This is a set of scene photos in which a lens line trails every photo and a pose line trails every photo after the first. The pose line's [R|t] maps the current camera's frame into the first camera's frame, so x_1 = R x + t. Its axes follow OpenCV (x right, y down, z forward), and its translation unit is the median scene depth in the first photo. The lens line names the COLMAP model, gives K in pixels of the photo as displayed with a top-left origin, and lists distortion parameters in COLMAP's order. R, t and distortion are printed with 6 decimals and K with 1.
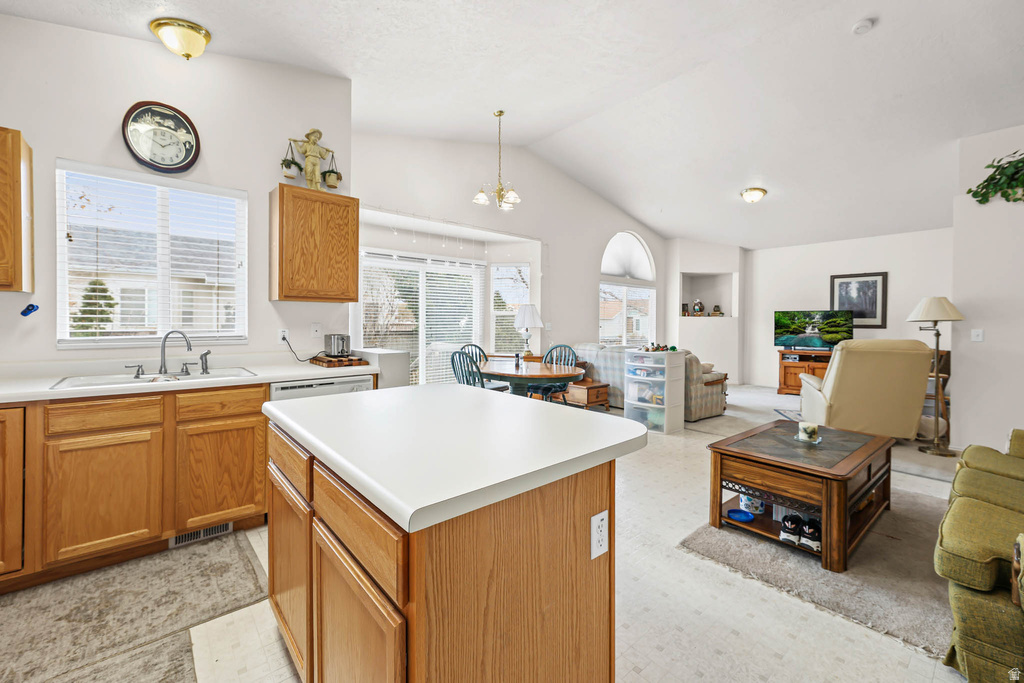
lens RADIAL K [[420.6, 0, 513.3], [0, 420.6, 322.3], [0, 0, 1]] dist [0.021462, 0.000130]
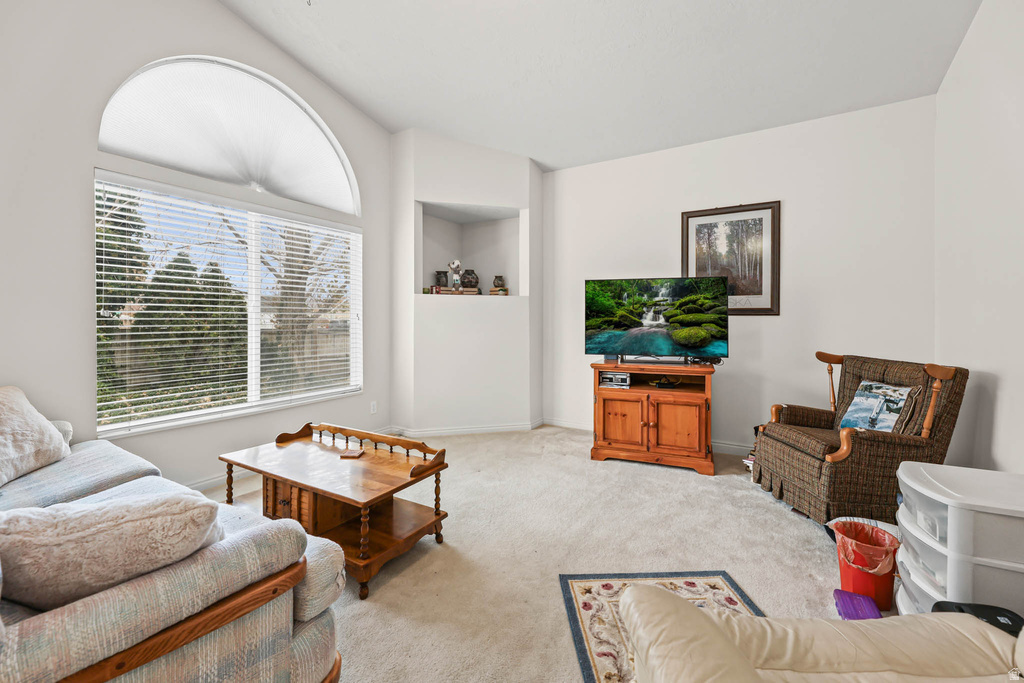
lens RADIAL K [[431.6, 0, 503.6], [0, 431.6, 312.5], [0, 0, 1]] dist [0.000271, 0.000114]
pose [[0.953408, -0.000132, 0.301685, 0.412061], [0.003236, 0.999947, -0.009791, 0.015128], [-0.301667, 0.010312, 0.953357, 0.611986]]
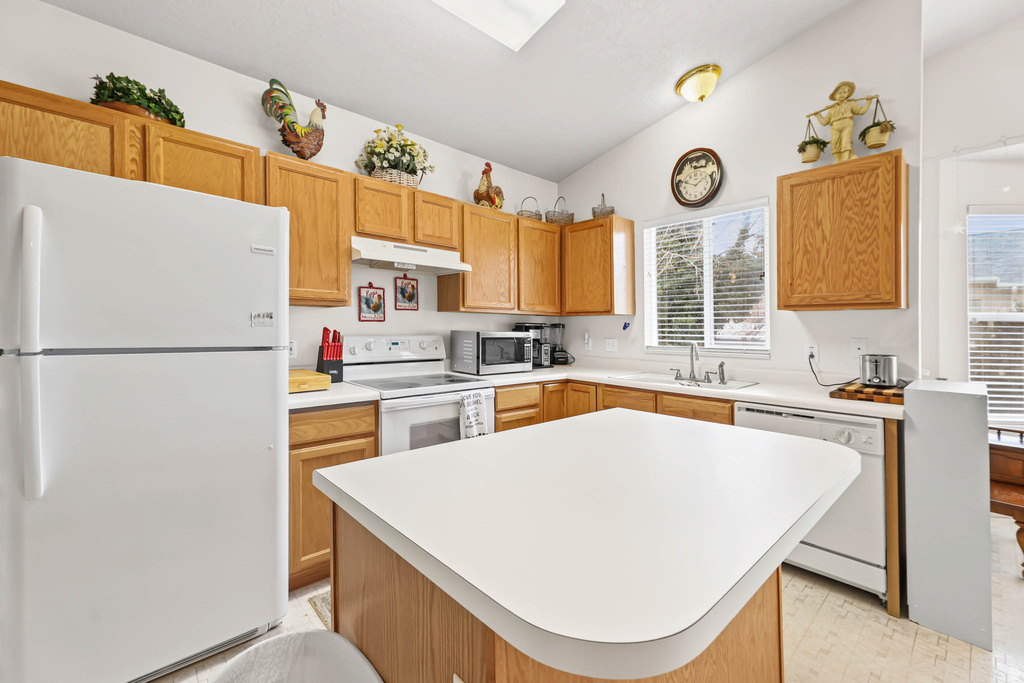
lens RADIAL K [[420.2, 0, 509.7], [0, 420.2, 330.7], [0, 0, 1]] dist [0.000478, -0.000035]
pose [[0.033977, -0.002624, -0.999419, 0.119169], [-0.013259, 0.999907, -0.003076, -0.000535], [0.999335, 0.013356, 0.033939, 0.170979]]
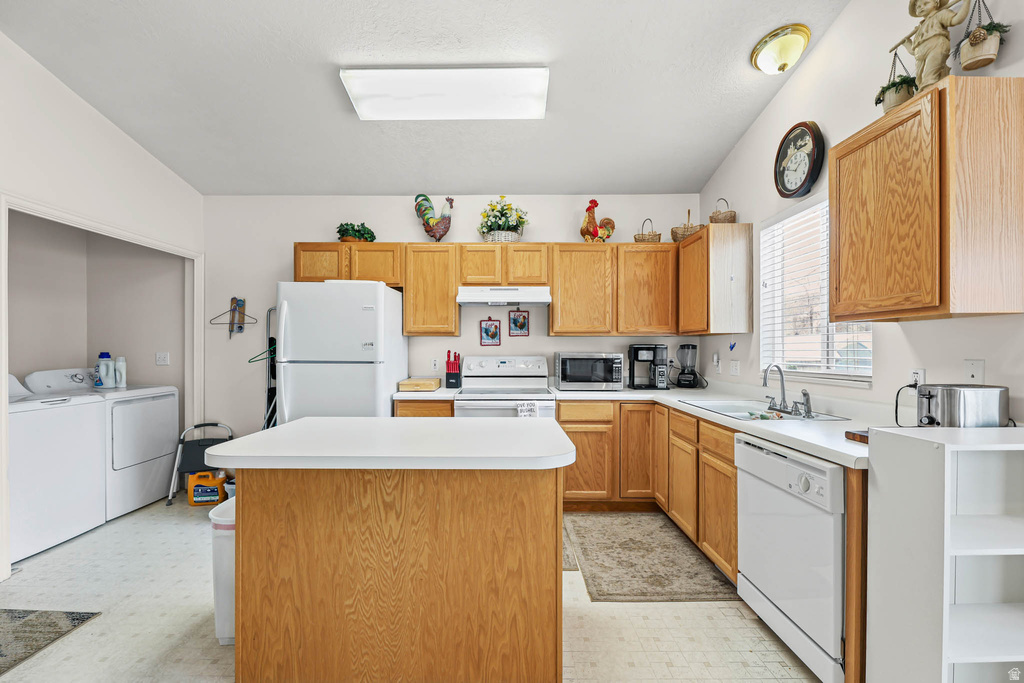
lens RADIAL K [[430.8, 0, 509.8], [0, 430.8, 350.0], [0, 0, 1]] dist [-0.003938, -0.000807]
pose [[-0.647573, -0.007677, -0.761965, 0.118568], [-0.008615, 0.999959, -0.002754, -0.001892], [0.761955, 0.004781, -0.647612, 0.428952]]
